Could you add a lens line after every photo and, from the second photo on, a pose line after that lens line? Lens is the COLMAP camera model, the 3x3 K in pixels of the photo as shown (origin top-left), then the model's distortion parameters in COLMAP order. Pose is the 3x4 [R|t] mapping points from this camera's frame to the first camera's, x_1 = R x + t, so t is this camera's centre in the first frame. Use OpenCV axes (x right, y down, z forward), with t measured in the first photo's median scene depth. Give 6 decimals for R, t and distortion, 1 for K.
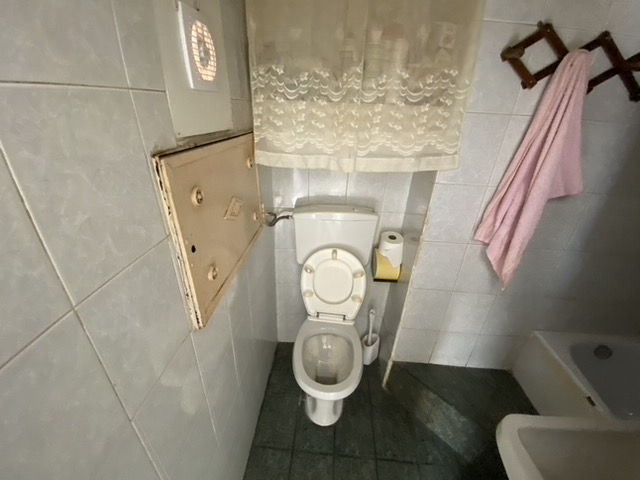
lens RADIAL K [[261.7, 0, 317.8], [0, 261.7, 239.6], [0, 0, 1]] dist [-0.011969, -0.004419]
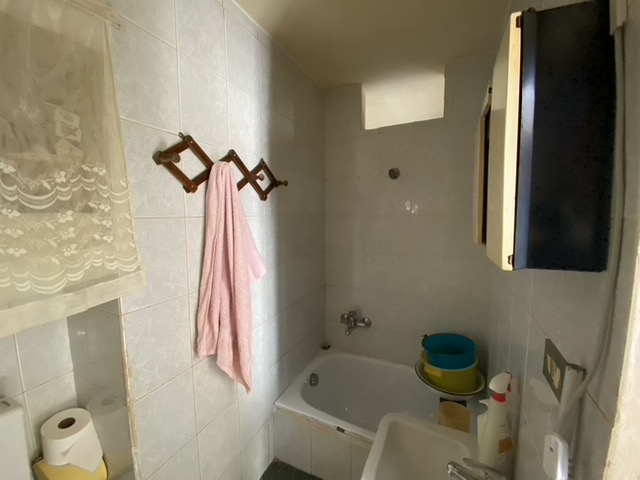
lens RADIAL K [[261.7, 0, 319.3], [0, 261.7, 240.8], [0, 0, 1]] dist [-0.011969, -0.004419]
pose [[0.378357, -0.135056, 0.915754, 0.063373], [0.436270, 0.898549, -0.047733, -0.154733], [-0.816403, 0.417576, 0.398893, 0.270622]]
